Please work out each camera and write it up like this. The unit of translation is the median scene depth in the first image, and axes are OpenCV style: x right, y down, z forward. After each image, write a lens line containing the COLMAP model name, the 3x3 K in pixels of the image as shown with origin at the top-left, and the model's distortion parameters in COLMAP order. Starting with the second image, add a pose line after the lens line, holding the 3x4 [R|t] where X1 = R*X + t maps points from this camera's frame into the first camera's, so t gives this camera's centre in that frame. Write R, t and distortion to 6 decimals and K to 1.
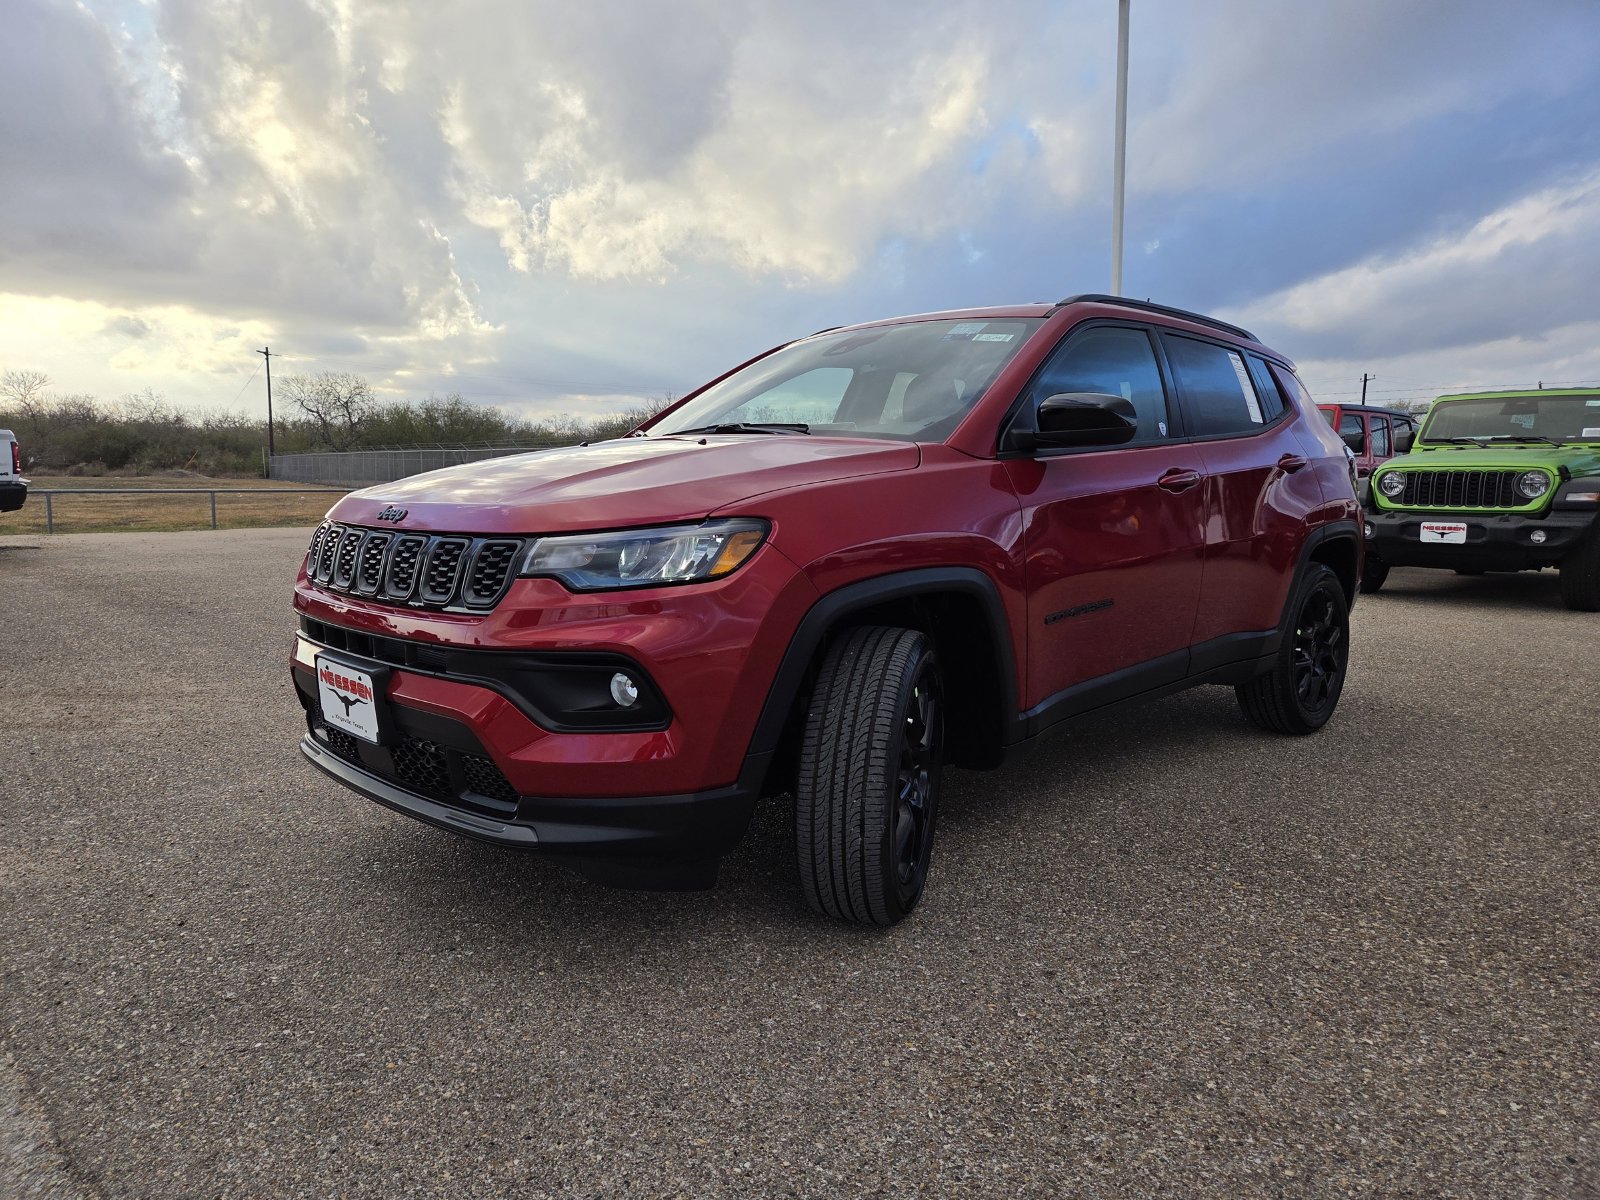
lens RADIAL K [[1031.4, 0, 789.9], [0, 1031.4, 583.2], [0, 0, 1]] dist [0.050695, -0.037840]
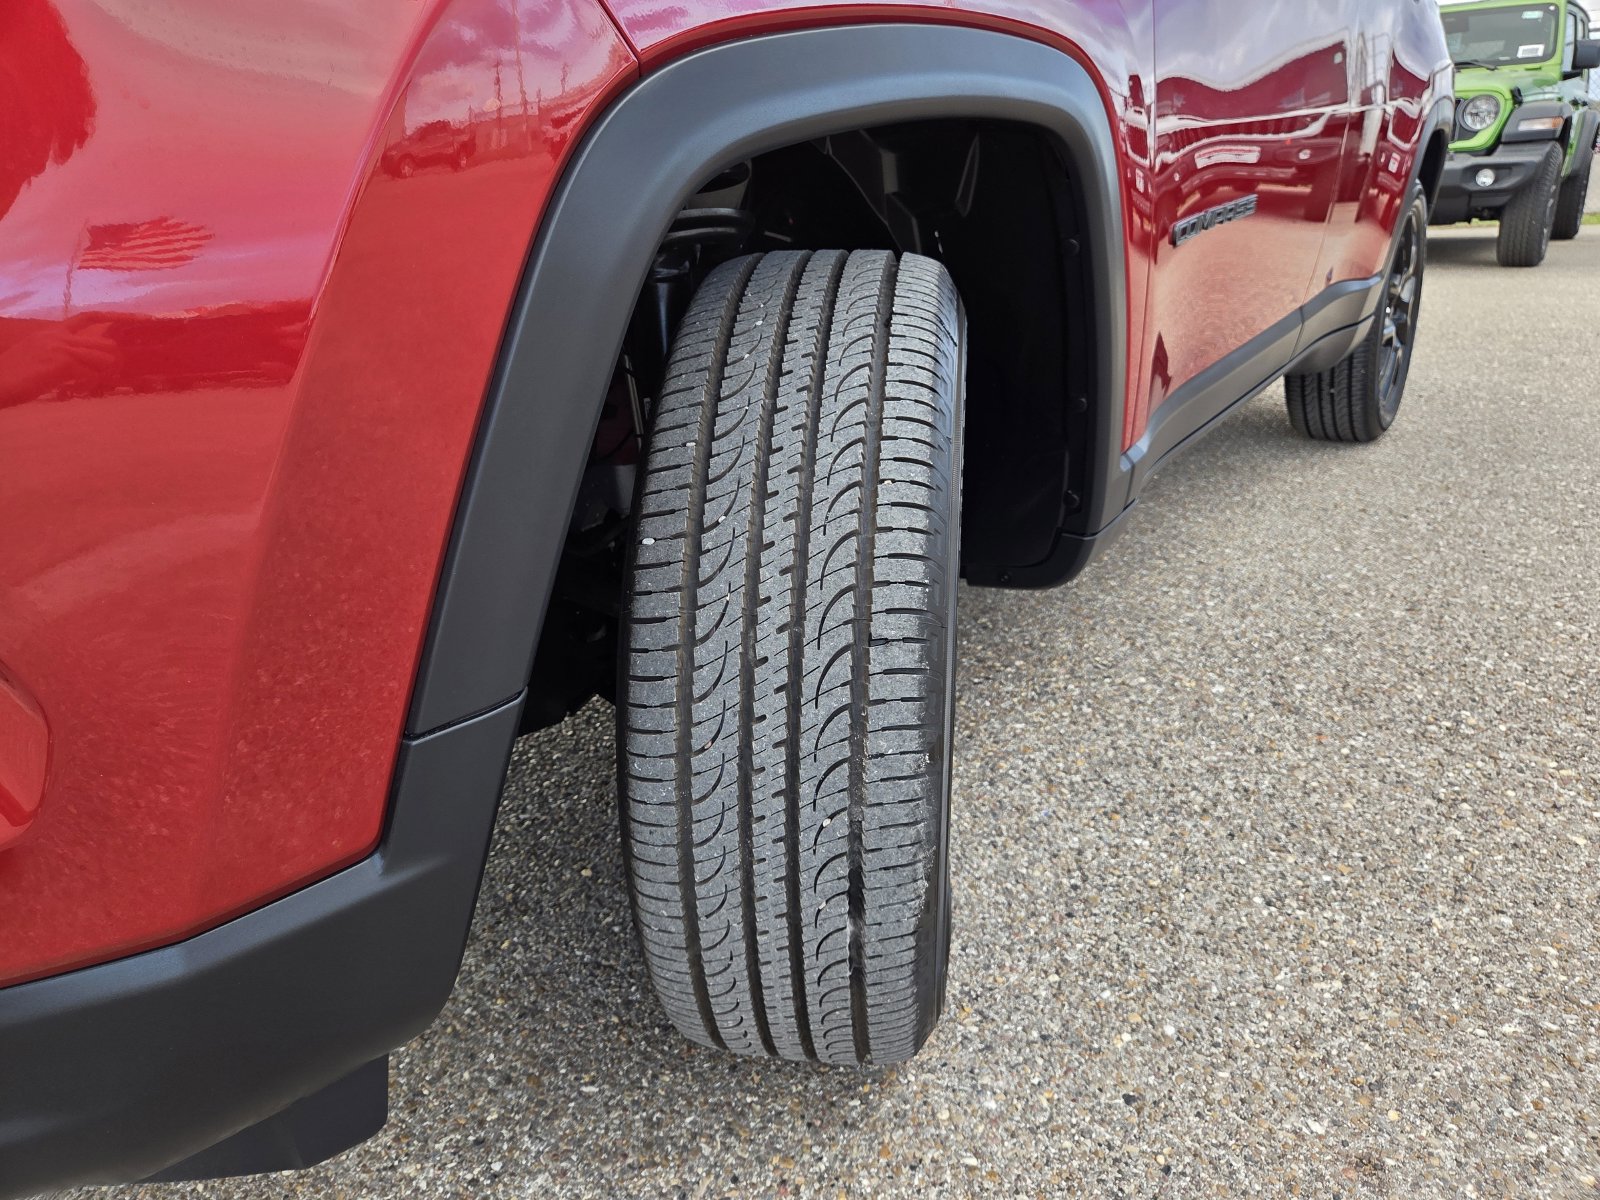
lens RADIAL K [[1031.4, 0, 789.9], [0, 1031.4, 583.2], [0, 0, 1]] dist [0.050695, -0.037840]
pose [[0.983485, -0.105187, 0.147288, 0.015946], [0.065216, 0.965070, 0.253745, 0.069168], [-0.168834, -0.239949, 0.955991, 0.728988]]
